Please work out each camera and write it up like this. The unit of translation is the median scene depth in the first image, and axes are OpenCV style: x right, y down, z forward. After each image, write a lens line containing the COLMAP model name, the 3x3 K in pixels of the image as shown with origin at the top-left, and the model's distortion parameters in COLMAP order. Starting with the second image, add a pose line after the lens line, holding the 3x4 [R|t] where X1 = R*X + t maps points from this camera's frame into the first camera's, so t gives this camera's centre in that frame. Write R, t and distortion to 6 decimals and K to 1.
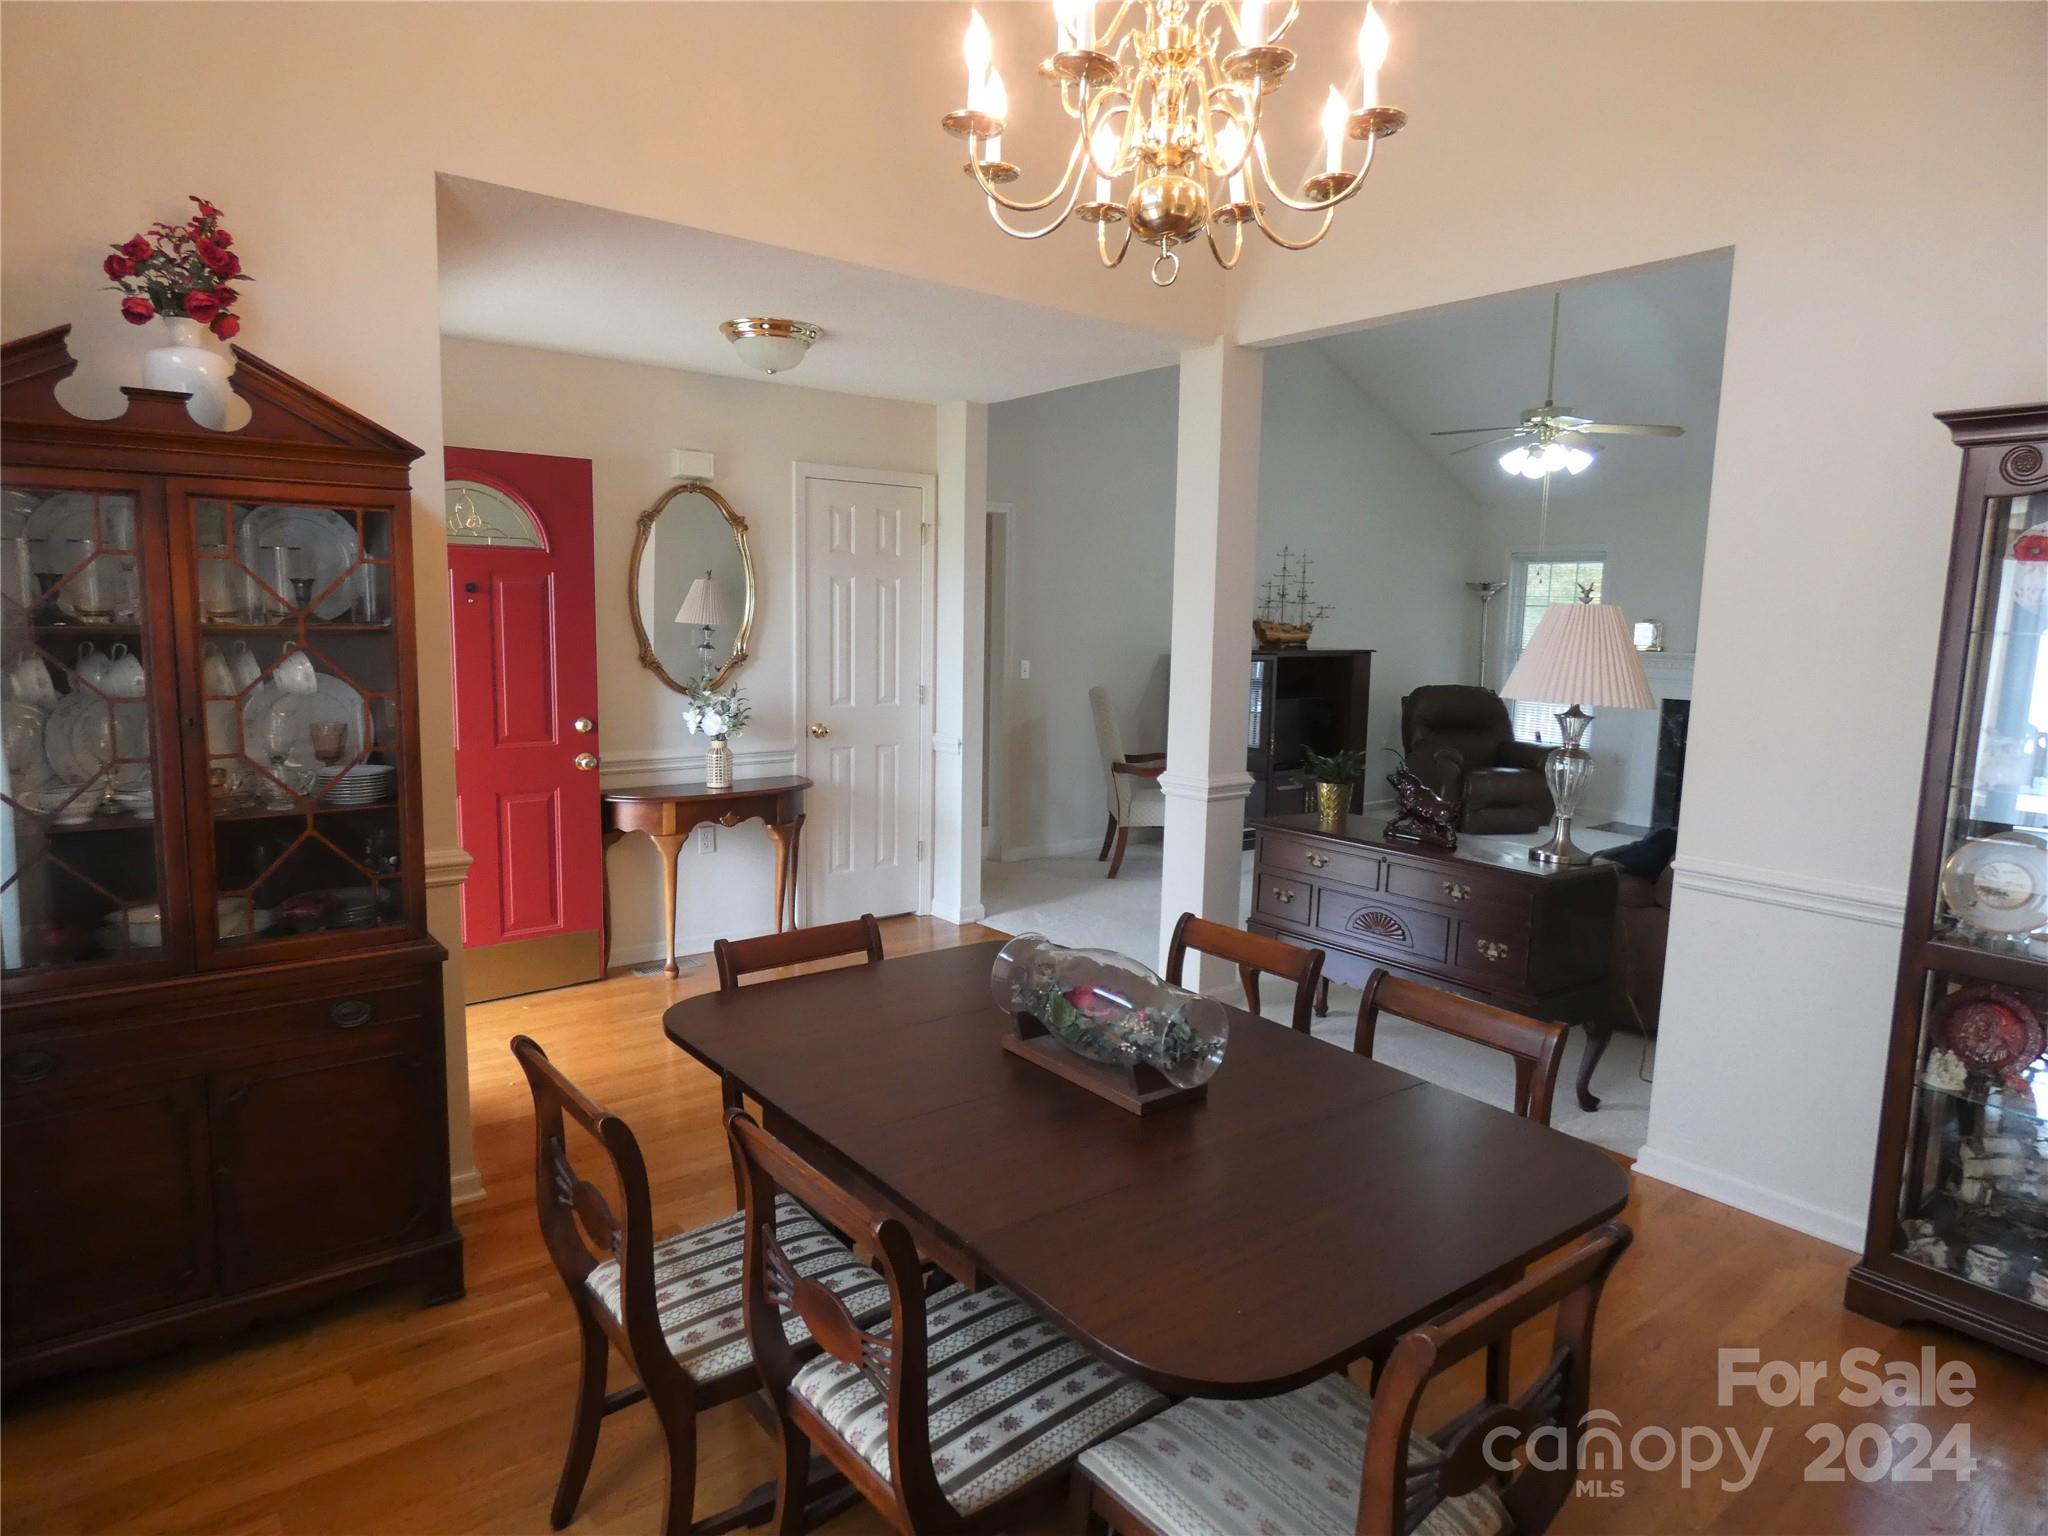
lens RADIAL K [[1218.7, 0, 1020.6], [0, 1218.7, 762.4], [0, 0, 1]] dist [0.000546, -0.000908]
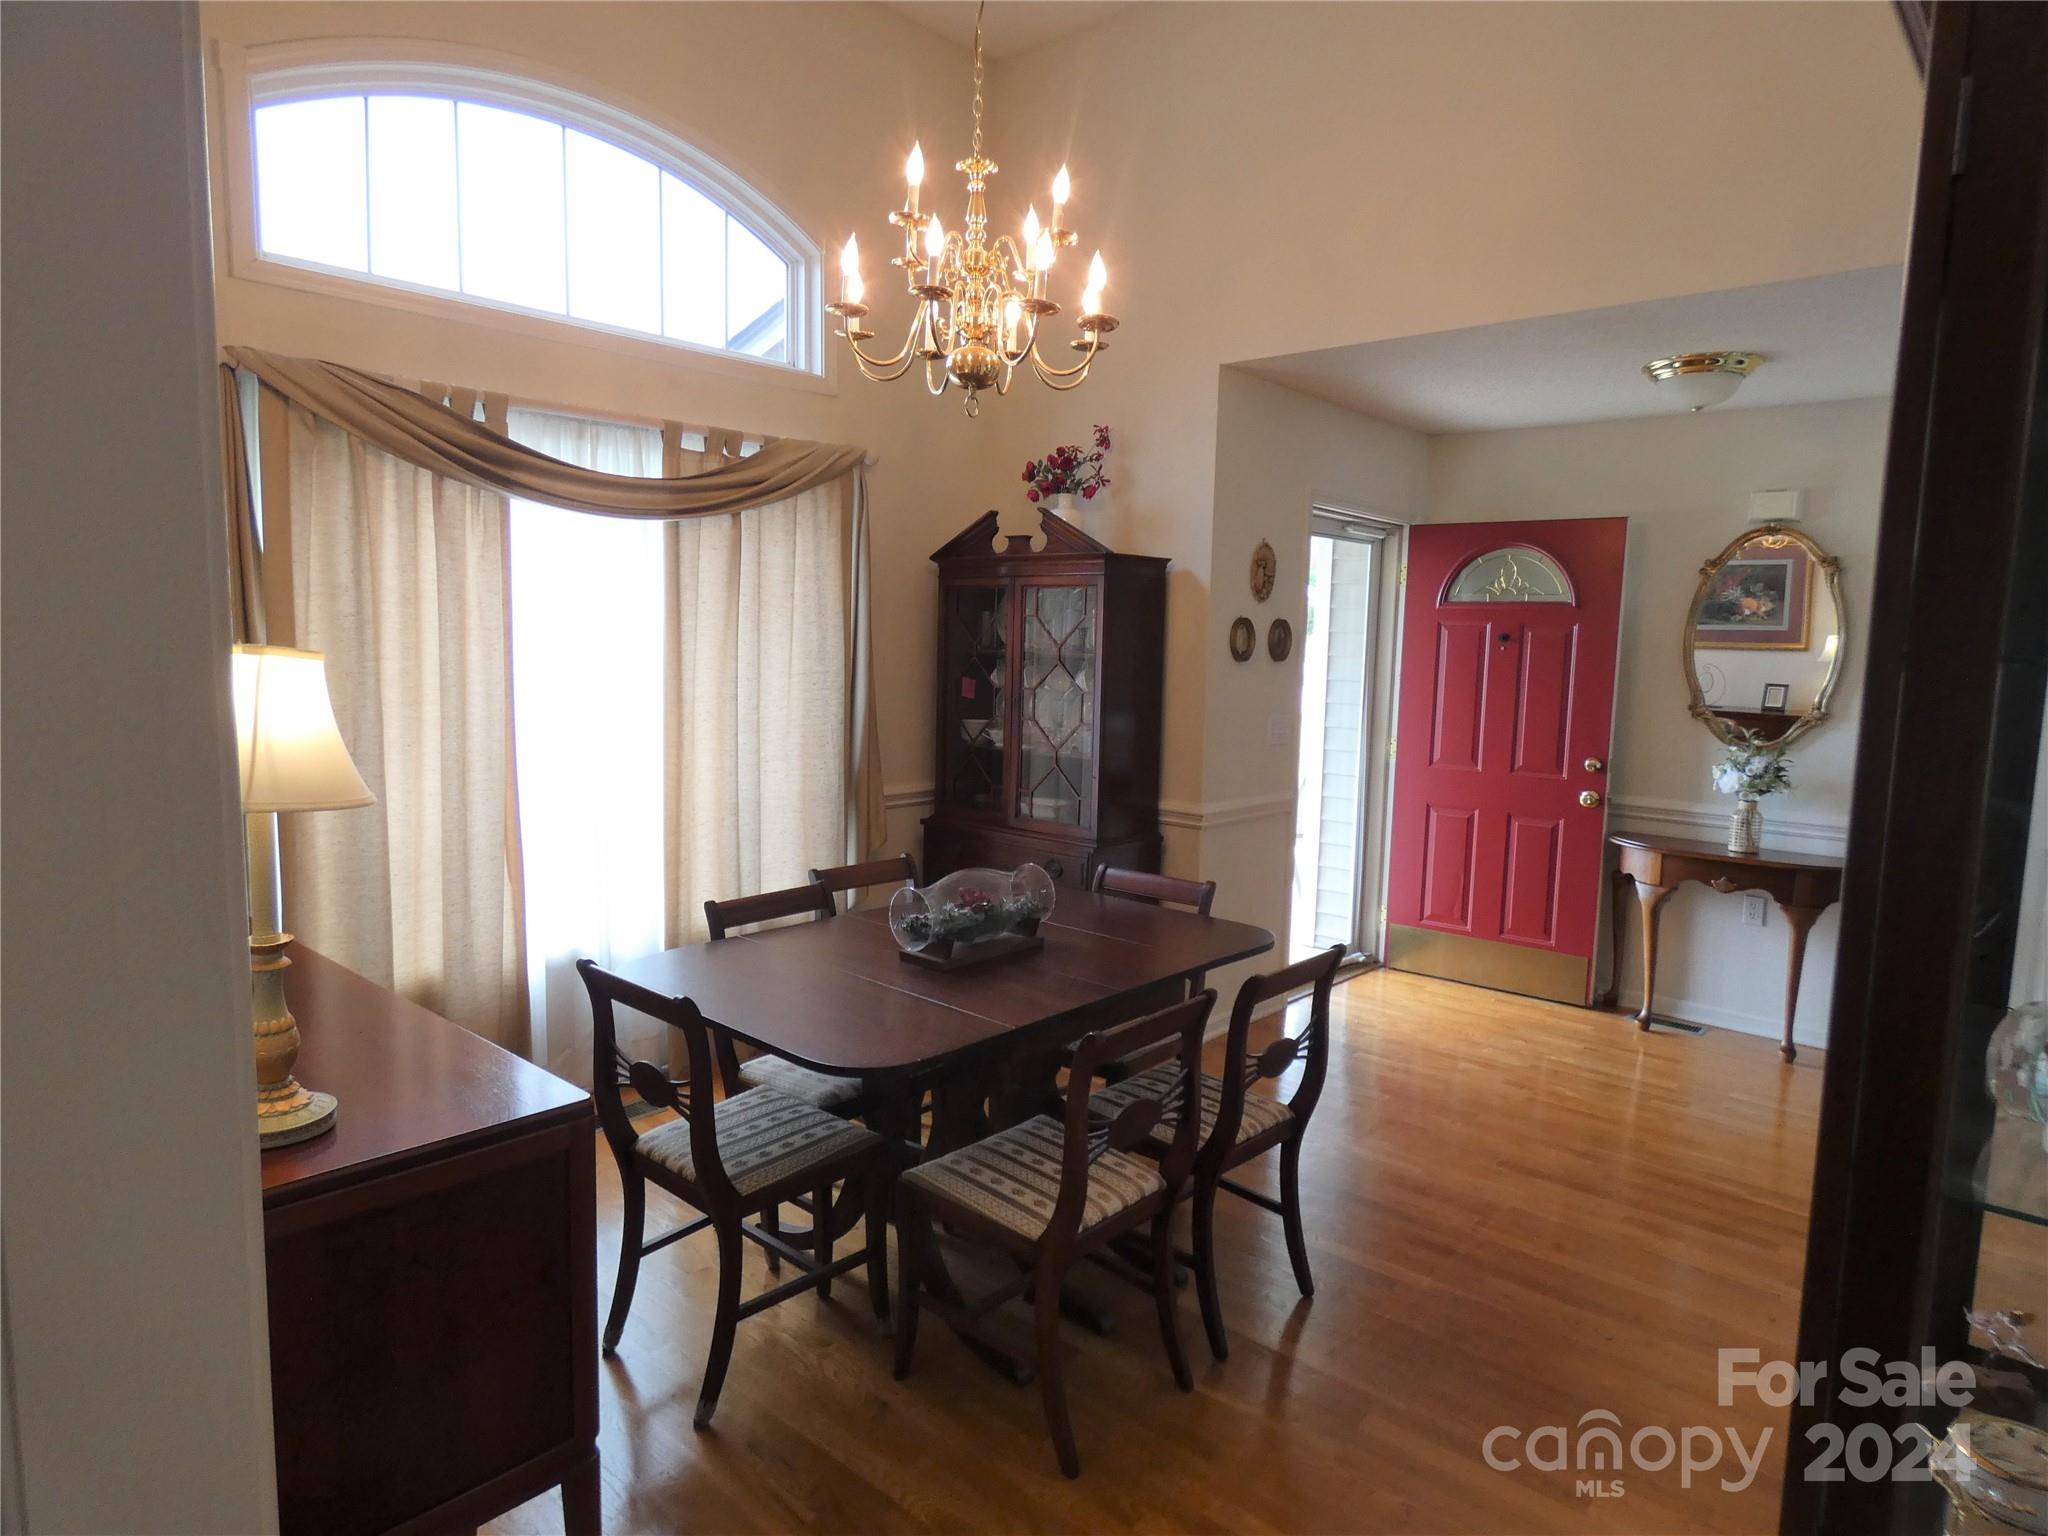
lens RADIAL K [[1218.7, 0, 1020.6], [0, 1218.7, 762.4], [0, 0, 1]] dist [0.000546, -0.000908]
pose [[0.178812, 0.095600, -0.979228, 0.572764], [-0.142860, 0.987243, 0.070296, -0.034644], [0.973456, 0.127322, 0.190188, 0.294857]]
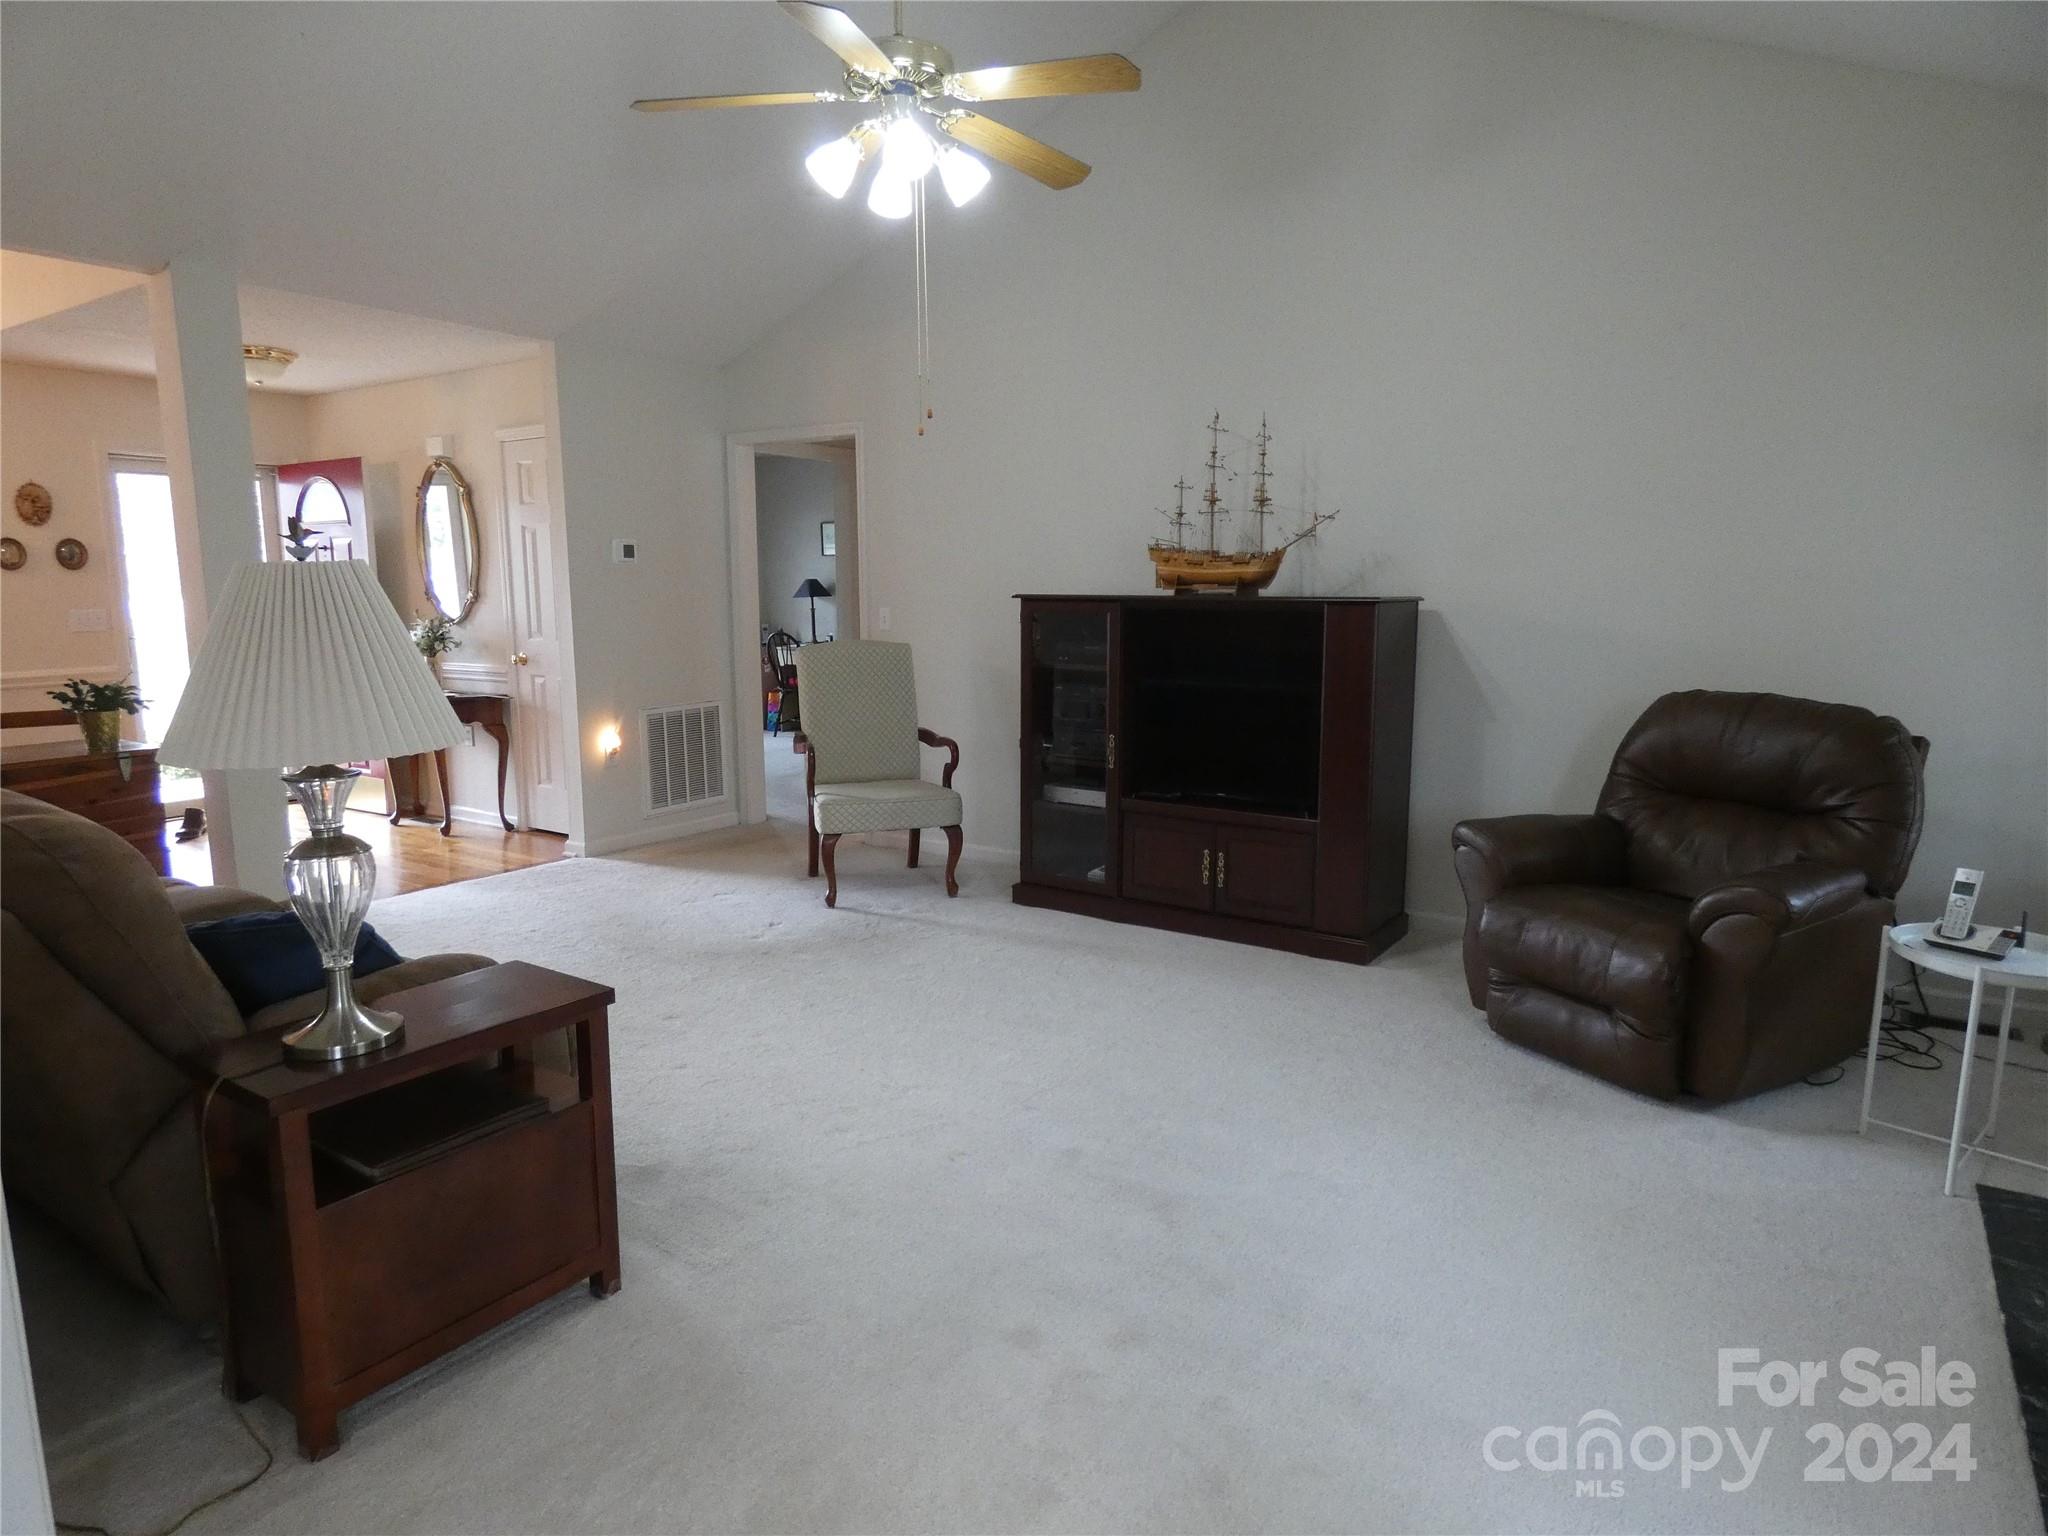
lens RADIAL K [[1218.7, 0, 1020.6], [0, 1218.7, 762.4], [0, 0, 1]] dist [0.000546, -0.000908]
pose [[0.295636, 0.129774, -0.946445, 1.247933], [-0.103468, 0.989252, 0.103324, -0.110591], [0.949681, 0.067380, 0.305885, 1.253585]]
